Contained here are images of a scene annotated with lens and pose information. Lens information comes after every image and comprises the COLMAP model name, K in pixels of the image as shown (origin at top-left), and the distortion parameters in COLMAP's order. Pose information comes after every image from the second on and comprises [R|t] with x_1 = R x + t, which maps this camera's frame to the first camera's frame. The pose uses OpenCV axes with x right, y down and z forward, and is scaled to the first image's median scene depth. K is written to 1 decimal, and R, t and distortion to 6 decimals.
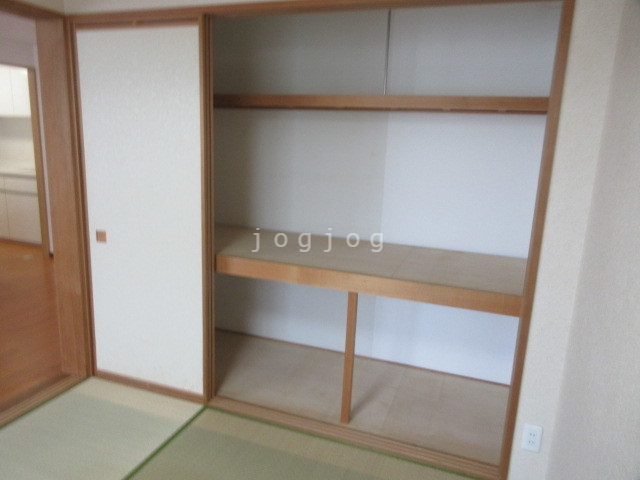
lens RADIAL K [[483.3, 0, 320.0], [0, 483.3, 240.0], [0, 0, 1]] dist [-0.003399, -0.002638]
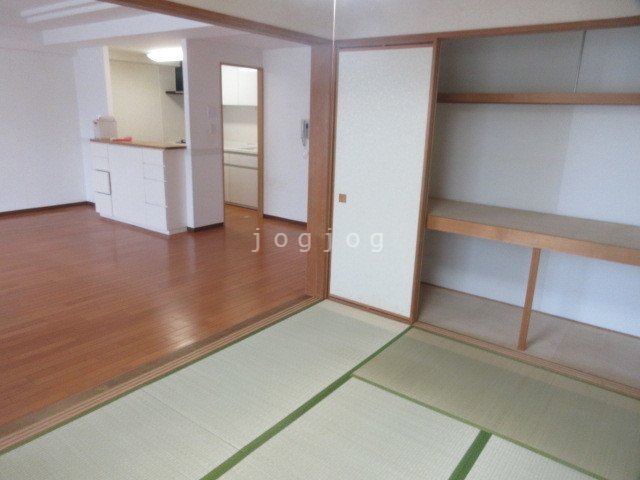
lens RADIAL K [[486.9, 0, 320.0], [0, 486.9, 240.0], [0, 0, 1]] dist [-0.008799, 0.041692]
pose [[0.959390, 0.063218, -0.274909, -0.119656], [-0.052448, 0.997547, 0.046359, 0.051058], [0.277165, -0.030058, 0.960352, -0.373779]]
